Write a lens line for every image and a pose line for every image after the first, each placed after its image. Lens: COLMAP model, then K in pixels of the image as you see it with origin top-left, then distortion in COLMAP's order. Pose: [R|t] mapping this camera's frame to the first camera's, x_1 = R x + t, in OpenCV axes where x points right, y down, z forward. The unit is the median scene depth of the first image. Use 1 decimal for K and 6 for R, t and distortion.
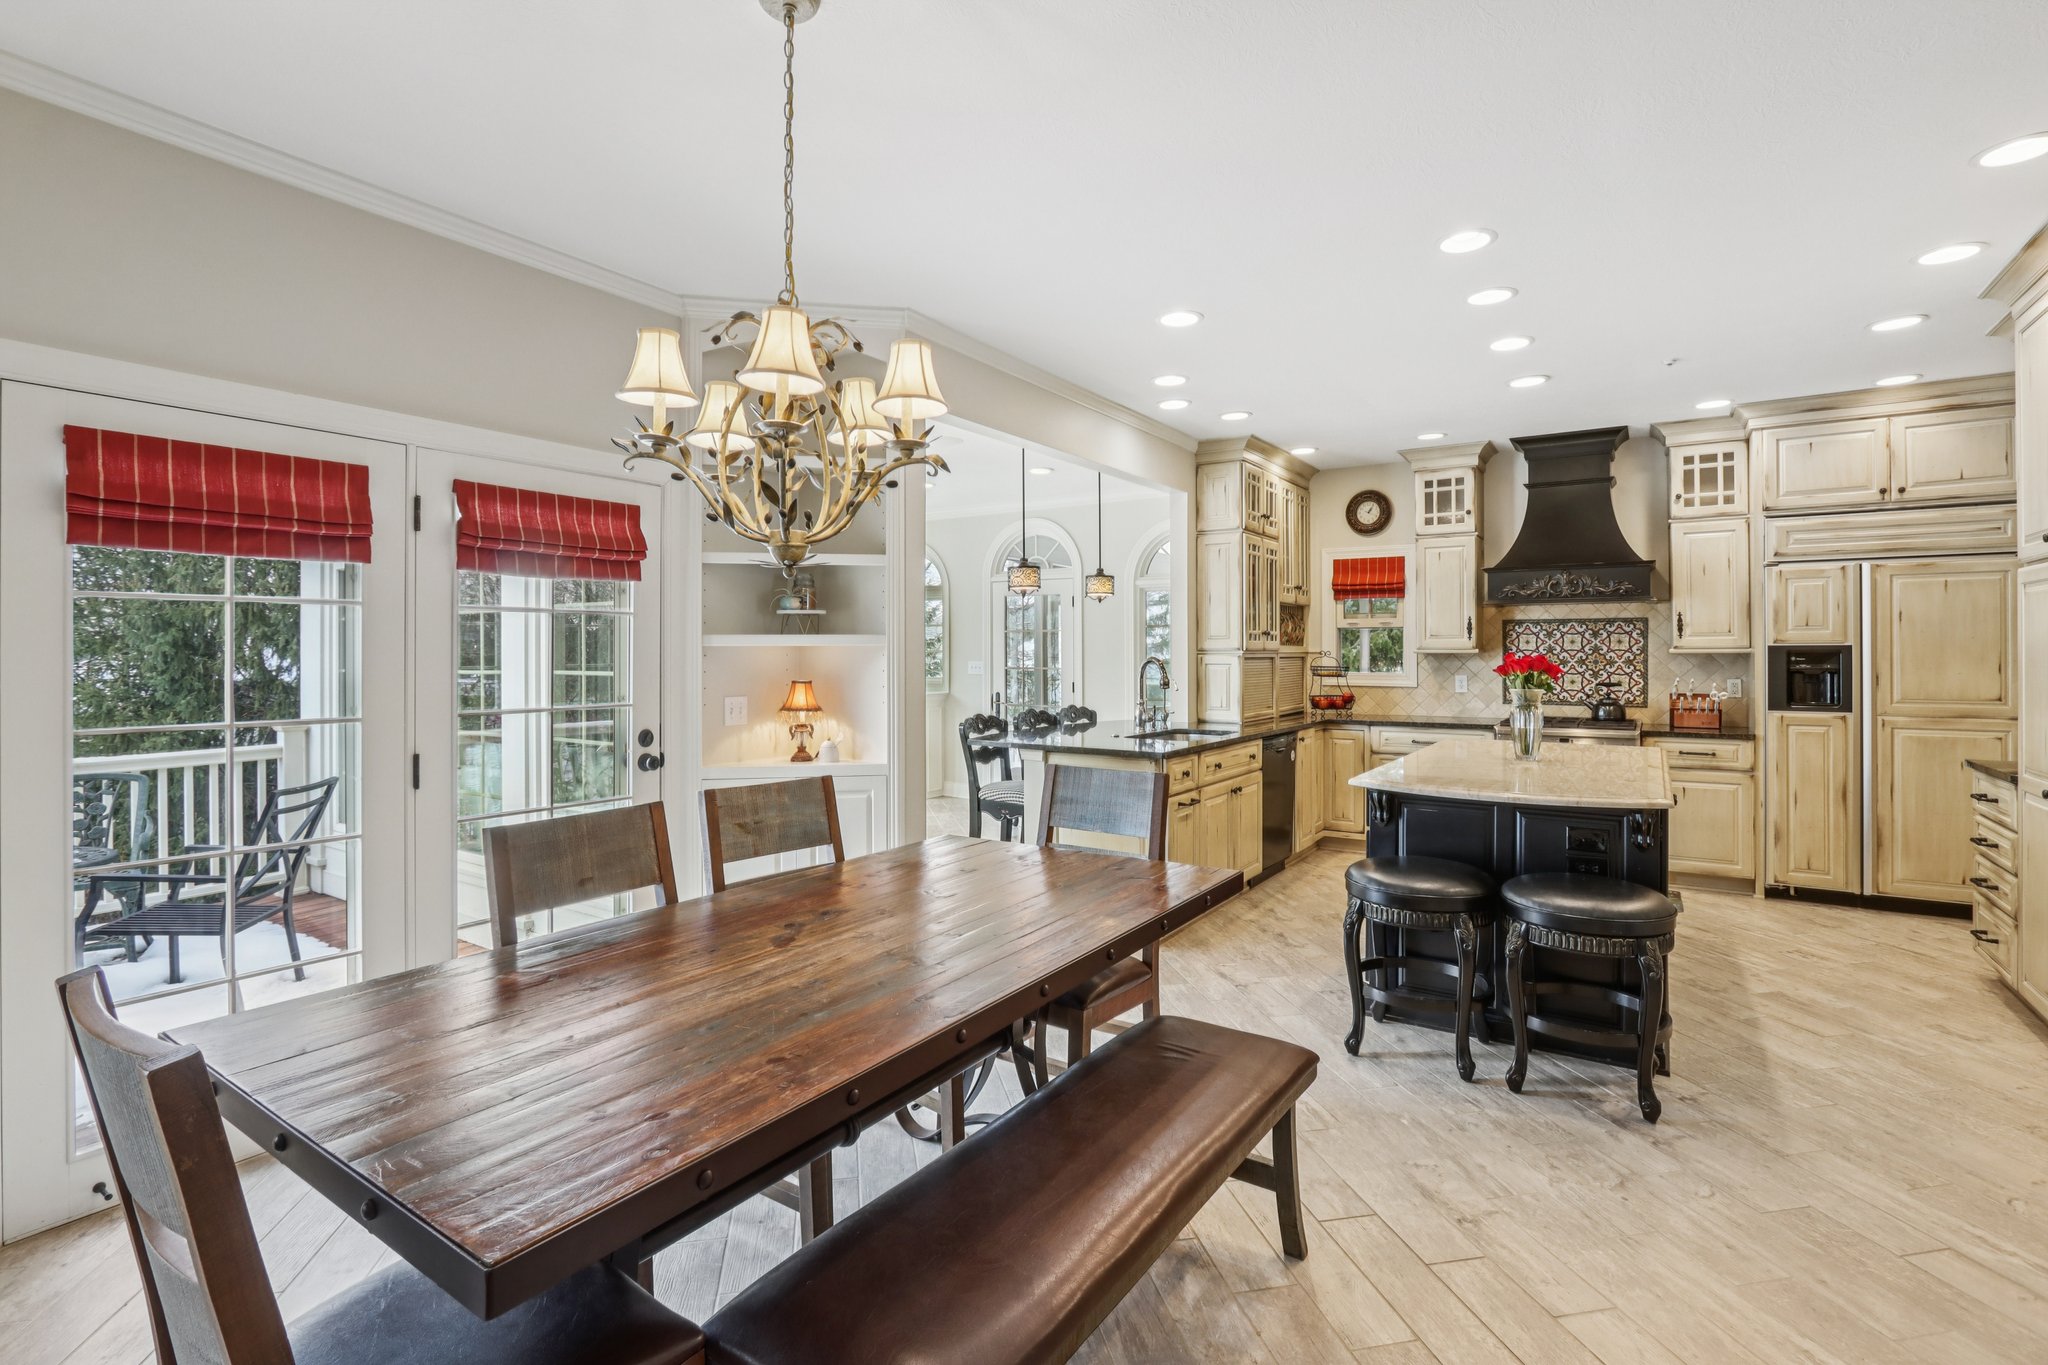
lens RADIAL K [[951.3, 0, 1013.0], [0, 951.3, 647.9], [0, 0, 1]] dist [-0.018072, 0.000410]
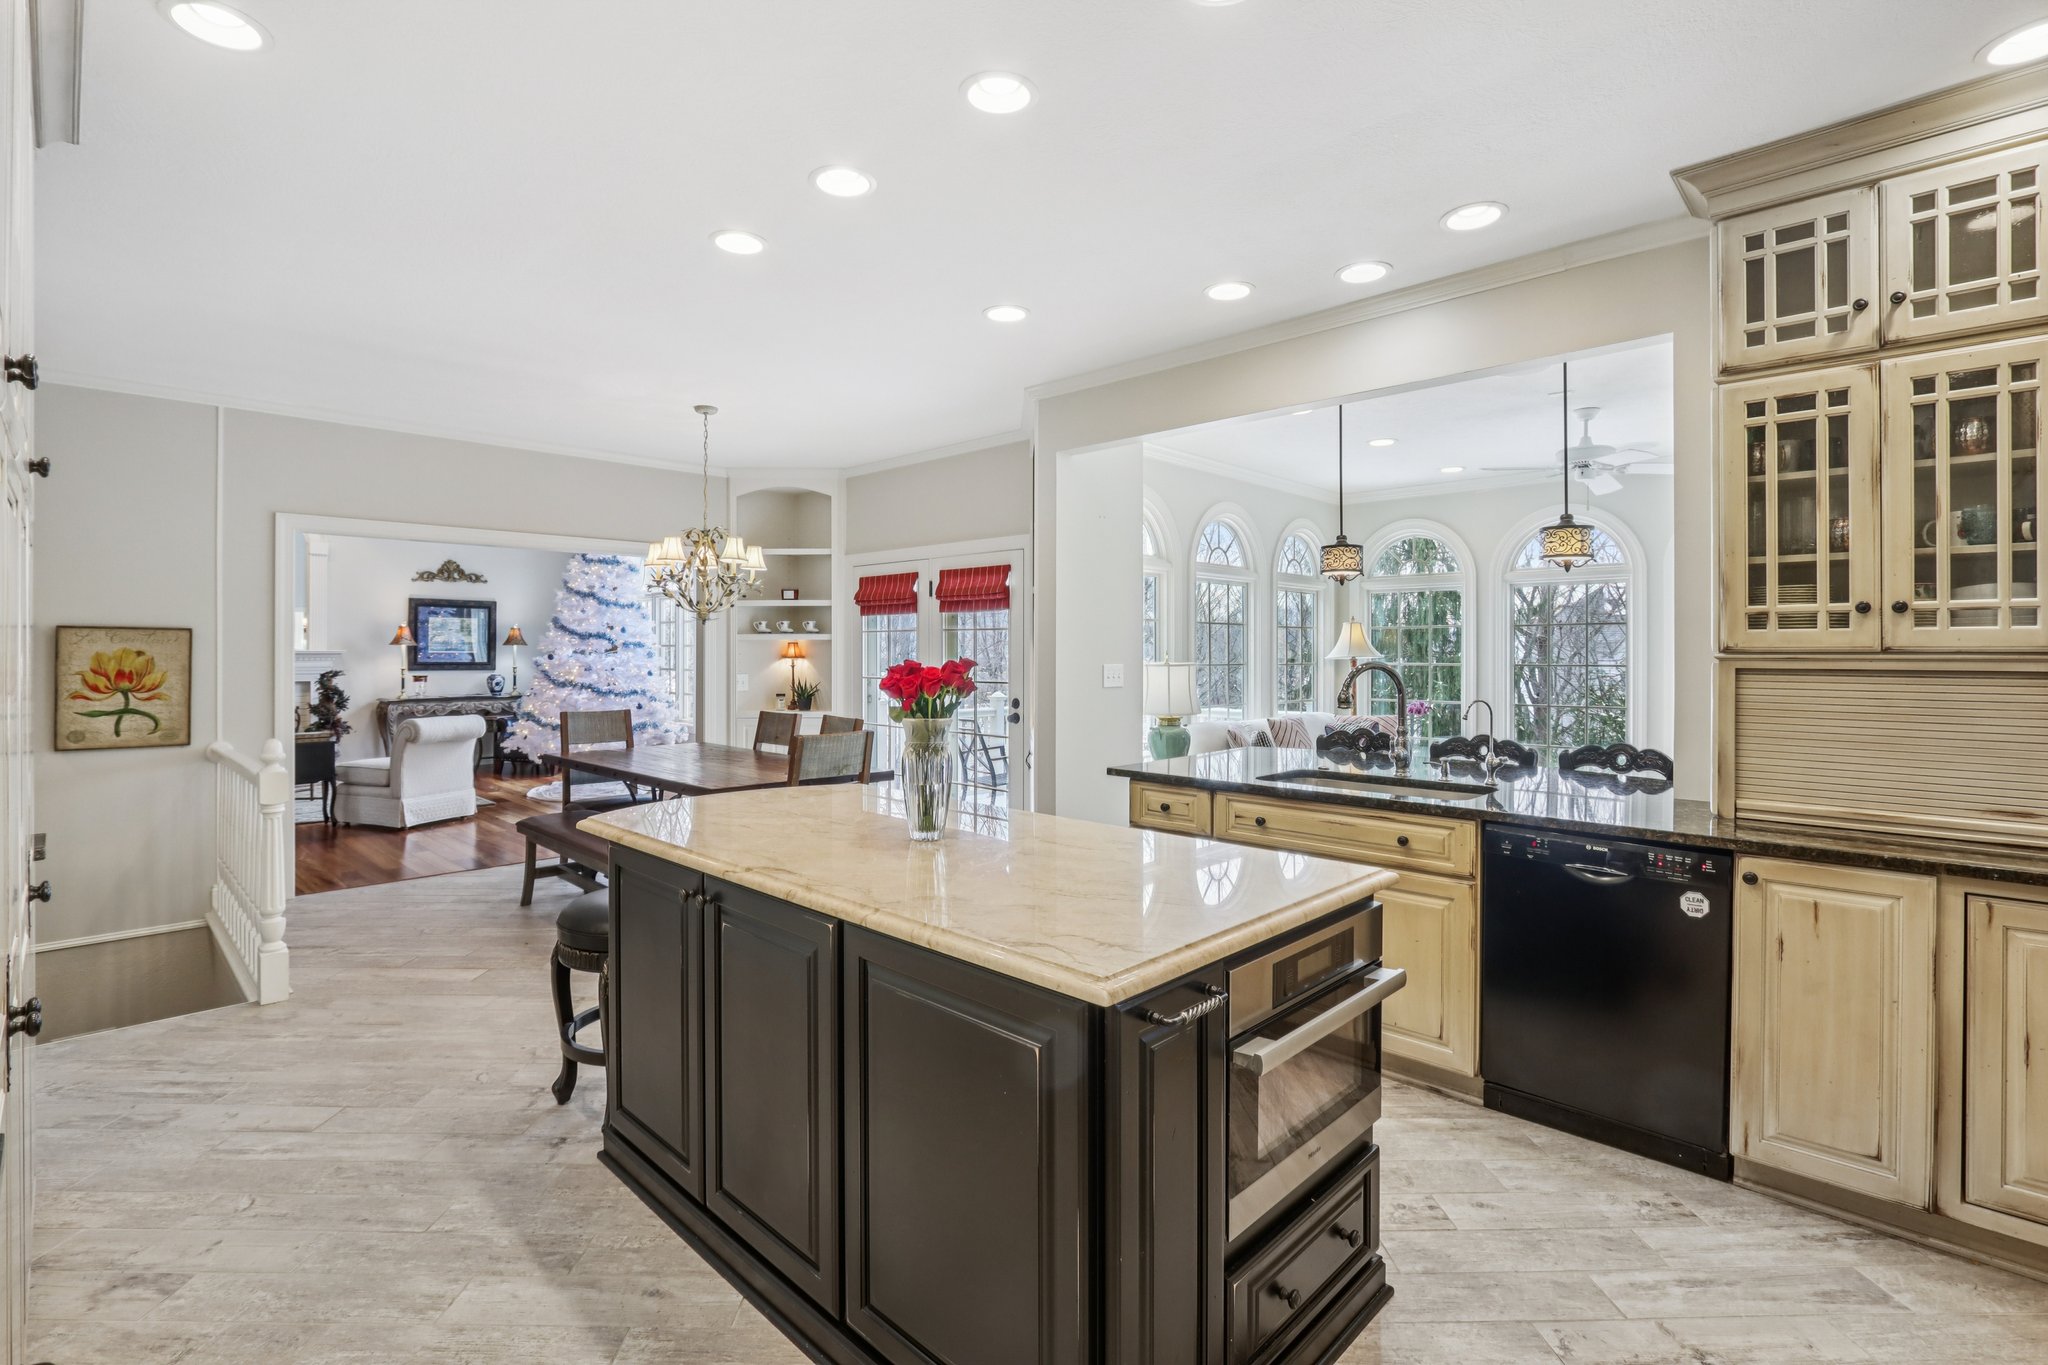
lens RADIAL K [[951.3, 0, 1013.0], [0, 951.3, 647.9], [0, 0, 1]] dist [-0.018072, 0.000410]
pose [[-0.179376, -0.001045, -0.983780, 0.786246], [0.002858, 0.999995, -0.001583, 0.000477], [0.983776, -0.003096, -0.179372, 0.815886]]
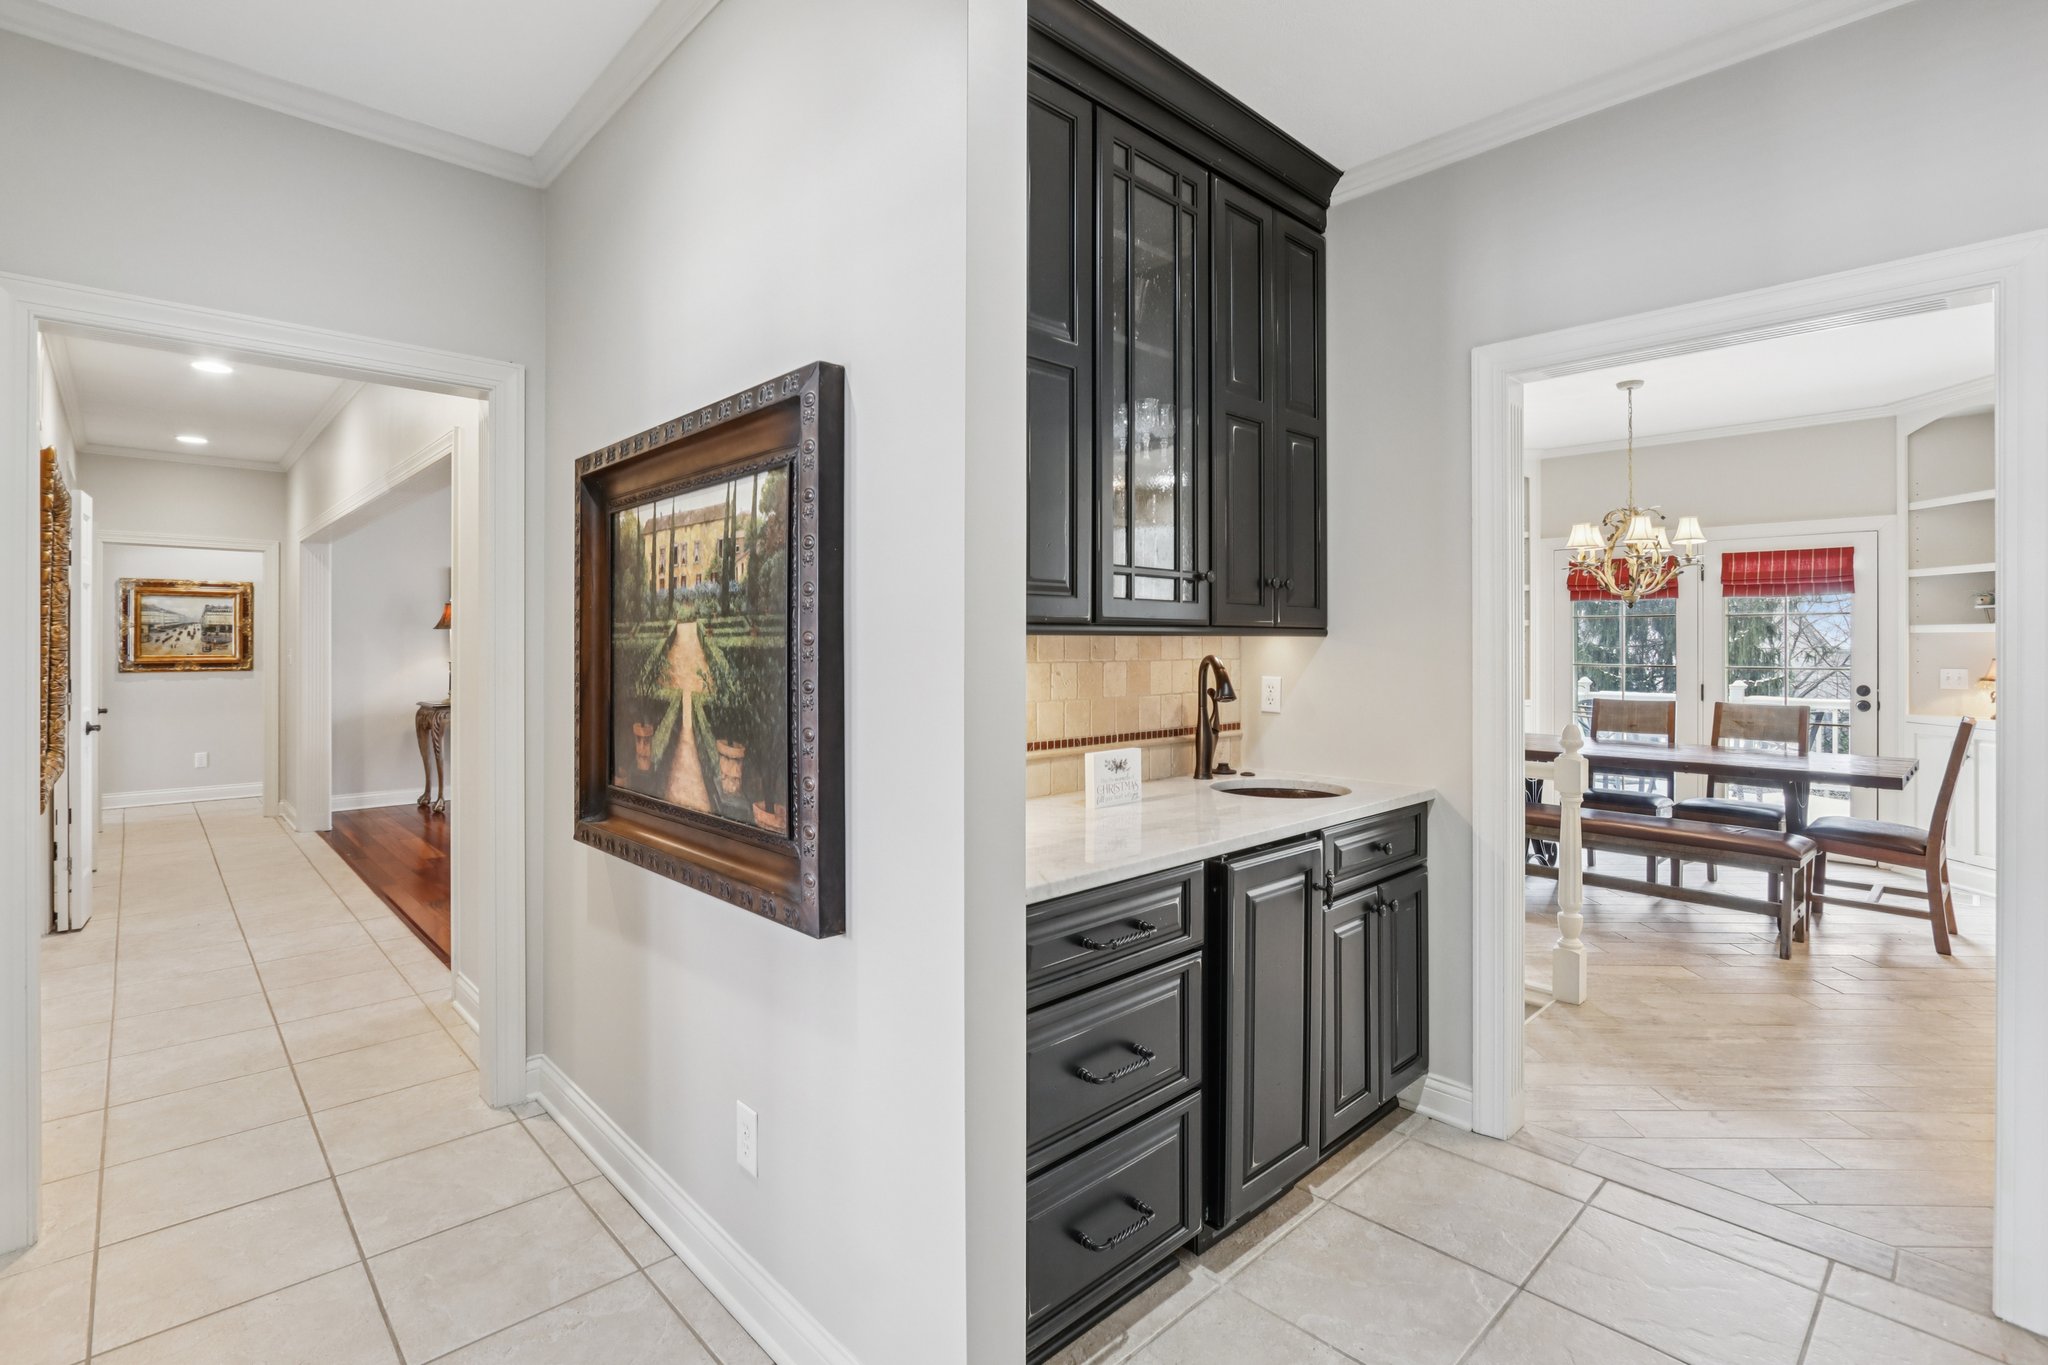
lens RADIAL K [[951.3, 0, 1013.0], [0, 951.3, 647.9], [0, 0, 1]] dist [-0.018072, 0.000410]
pose [[-0.220450, 0.008413, -0.975362, 0.925579], [0.002383, 0.999964, 0.008086, 0.004307], [0.975395, -0.000541, -0.220462, -0.028951]]
